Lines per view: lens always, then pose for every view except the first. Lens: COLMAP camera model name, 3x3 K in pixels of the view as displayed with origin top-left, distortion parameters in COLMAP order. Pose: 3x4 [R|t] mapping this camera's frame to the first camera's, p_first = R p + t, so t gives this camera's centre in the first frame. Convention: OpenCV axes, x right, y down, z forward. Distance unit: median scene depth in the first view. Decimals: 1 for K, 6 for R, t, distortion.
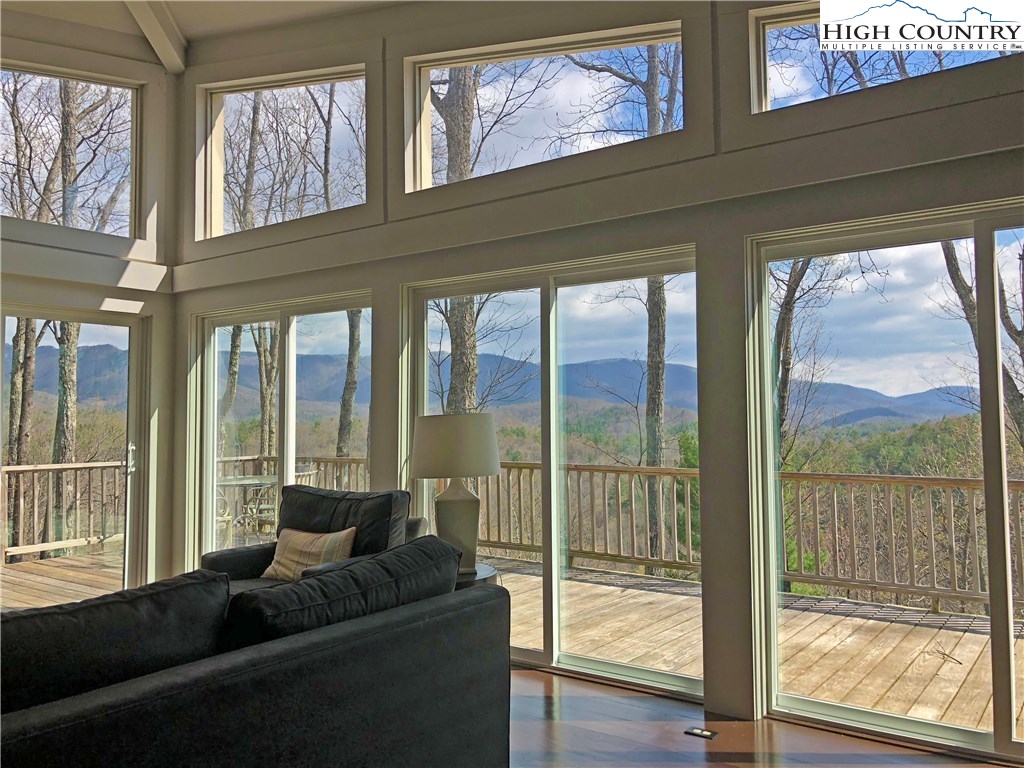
lens RADIAL K [[832.9, 0, 512.0], [0, 832.9, 384.0], [0, 0, 1]] dist [0.034248, -0.008555]
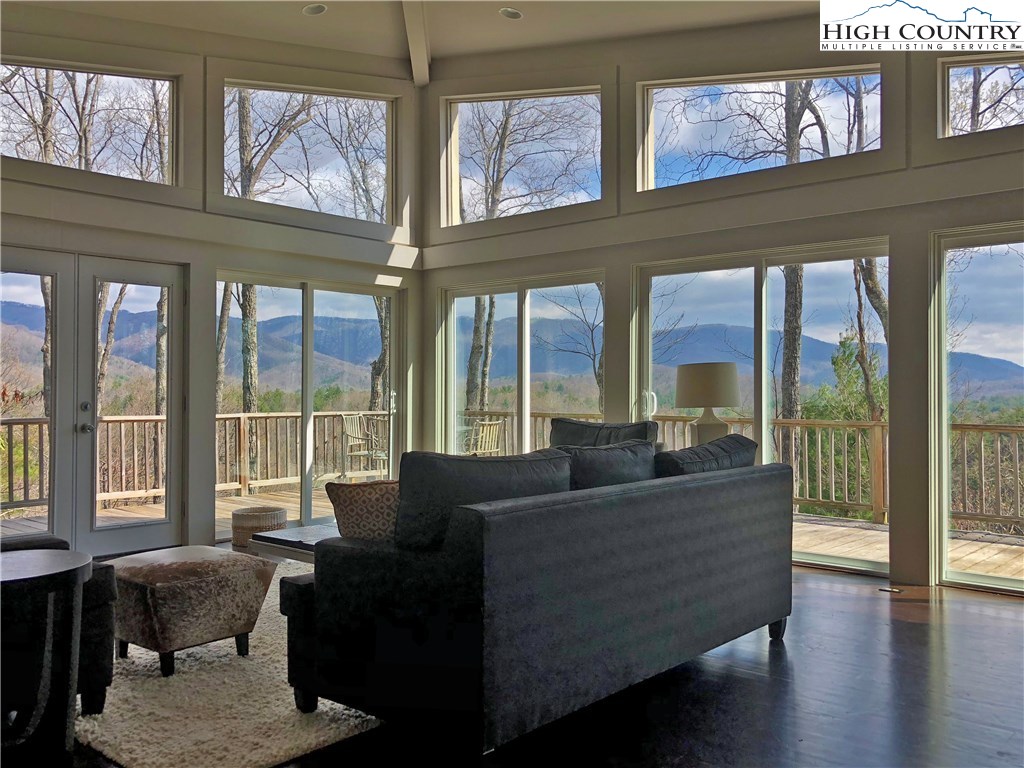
lens RADIAL K [[882.9, 0, 522.7], [0, 882.9, 389.0], [0, 0, 1]] dist [0.114610, -0.136413]
pose [[0.996312, 0.009152, -0.085315, -0.148035], [-0.005549, 0.999086, 0.042374, 0.010887], [0.085625, -0.041744, 0.995453, -0.300605]]
